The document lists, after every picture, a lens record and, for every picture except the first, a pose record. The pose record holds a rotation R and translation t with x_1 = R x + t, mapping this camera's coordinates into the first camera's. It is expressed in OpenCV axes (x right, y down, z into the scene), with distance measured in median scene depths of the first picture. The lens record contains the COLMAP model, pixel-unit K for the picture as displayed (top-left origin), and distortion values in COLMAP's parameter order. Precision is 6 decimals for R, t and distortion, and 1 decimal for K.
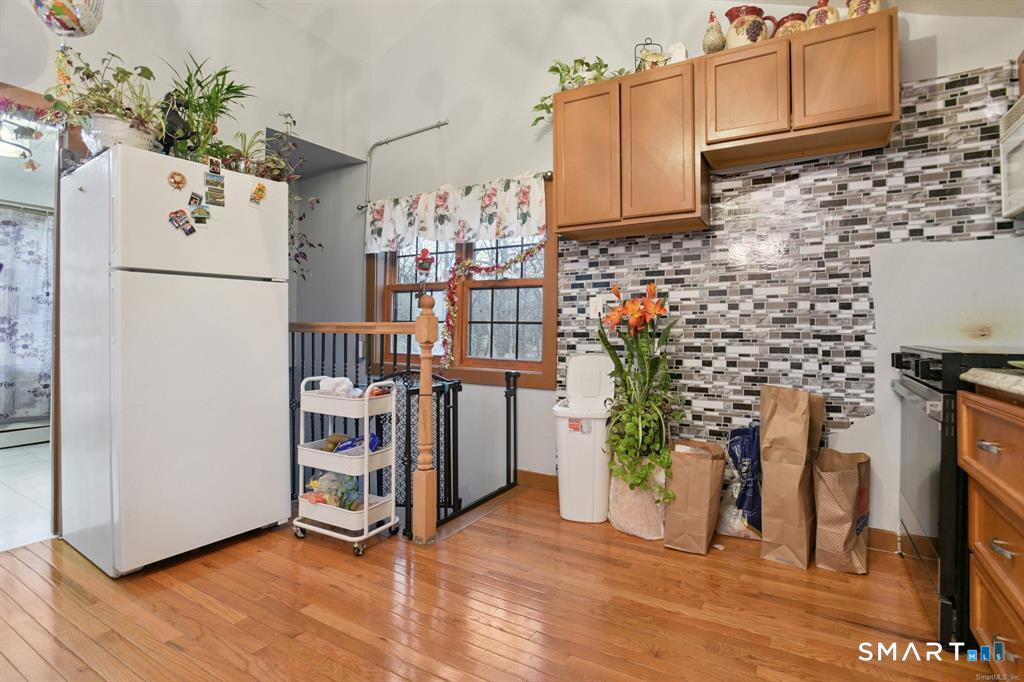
lens RADIAL K [[495.3, 0, 515.1], [0, 495.3, 324.9], [0, 0, 1]] dist [-0.025102, 0.001962]
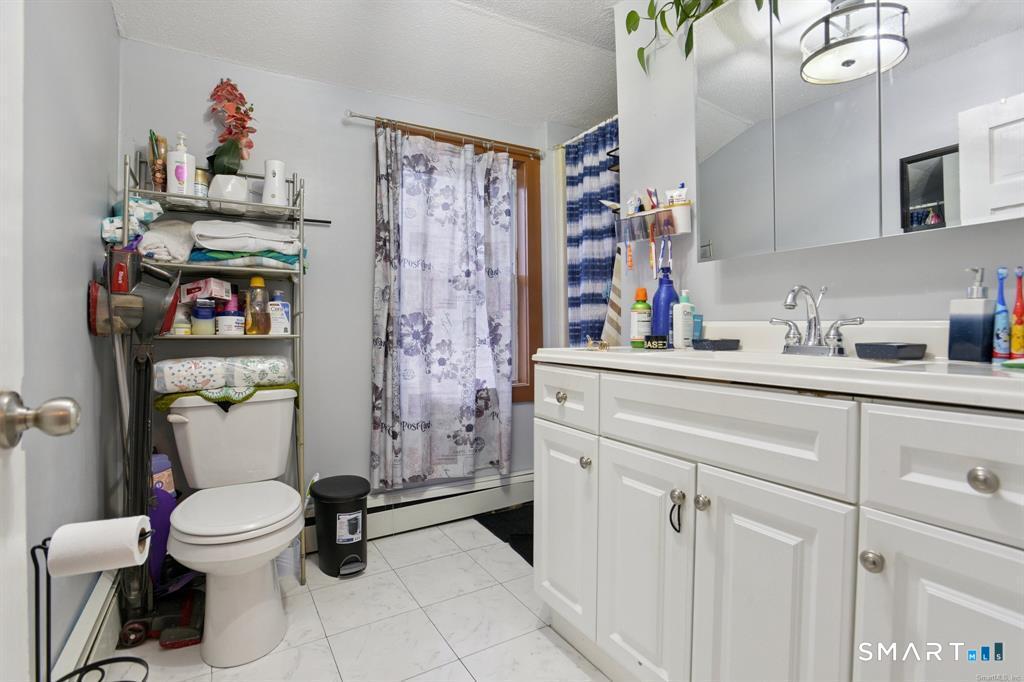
lens RADIAL K [[495.3, 0, 512.0], [0, 495.3, 334.0], [0, 0, 1]] dist [-0.025102, 0.001962]
pose [[0.875775, -0.006289, -0.482679, -0.567734], [0.014593, 0.999803, 0.013450, 0.002823], [0.482499, -0.018823, 0.875694, 0.446200]]
